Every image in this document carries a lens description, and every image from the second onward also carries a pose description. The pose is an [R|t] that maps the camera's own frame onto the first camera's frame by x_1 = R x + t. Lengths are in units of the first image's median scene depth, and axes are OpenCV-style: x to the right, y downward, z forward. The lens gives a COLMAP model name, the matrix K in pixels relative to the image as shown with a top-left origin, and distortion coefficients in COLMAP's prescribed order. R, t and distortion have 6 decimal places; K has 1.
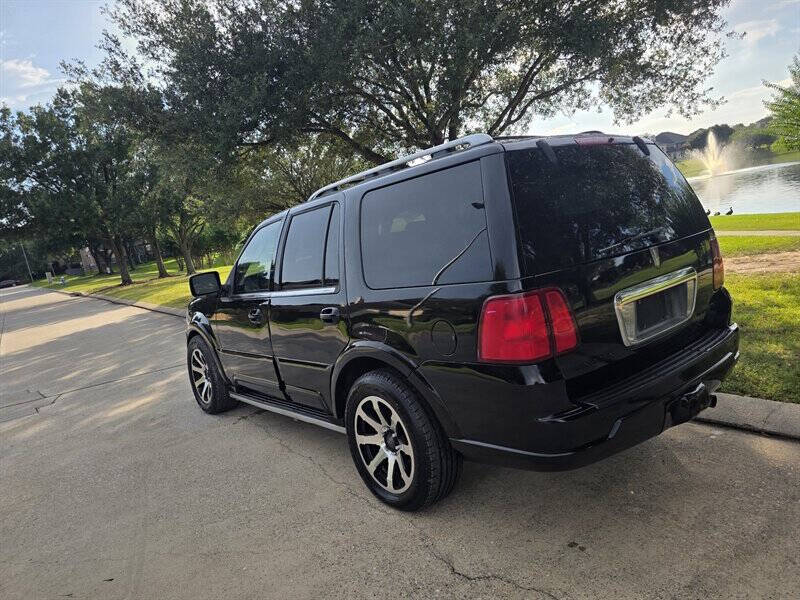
lens RADIAL K [[542.0, 0, 398.0], [0, 542.0, 303.5], [0, 0, 1]] dist [0.059251, -0.058236]
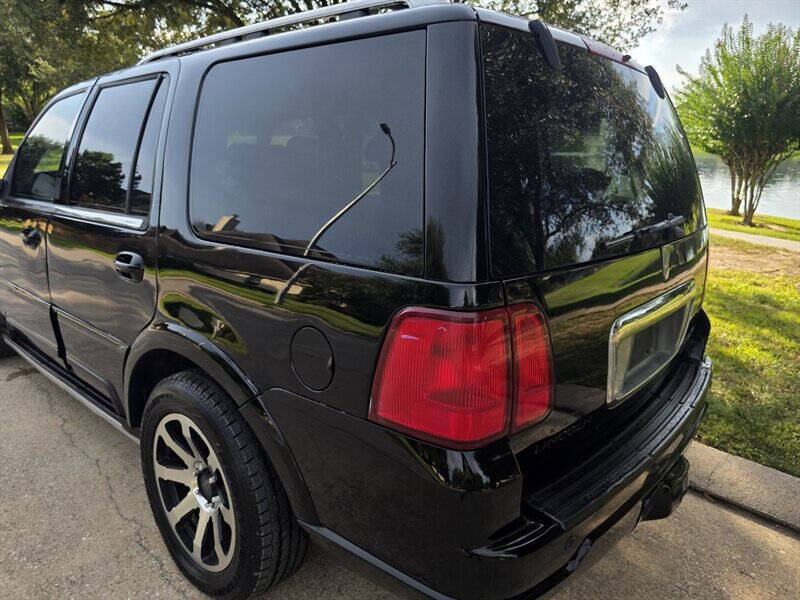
lens RADIAL K [[530.0, 0, 401.3], [0, 530.0, 311.2], [0, 0, 1]] dist [0.053866, -0.048360]
pose [[0.965372, 0.120792, 0.231229, 0.032990], [-0.152074, 0.980739, 0.122573, -0.047203], [-0.211970, -0.153492, 0.965147, 0.365451]]
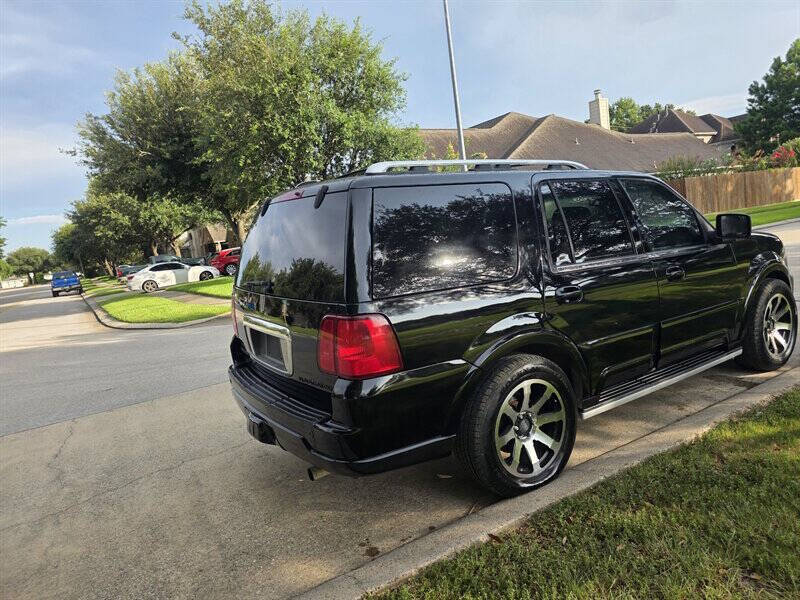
lens RADIAL K [[534.2, 0, 410.2], [0, 534.2, 284.8], [0, 0, 1]] dist [0.053900, -0.051716]
pose [[-0.055117, 0.277092, -0.959261, 1.233268], [-0.026597, 0.959973, 0.278826, -0.361332], [0.998126, 0.040882, -0.045541, 1.084594]]
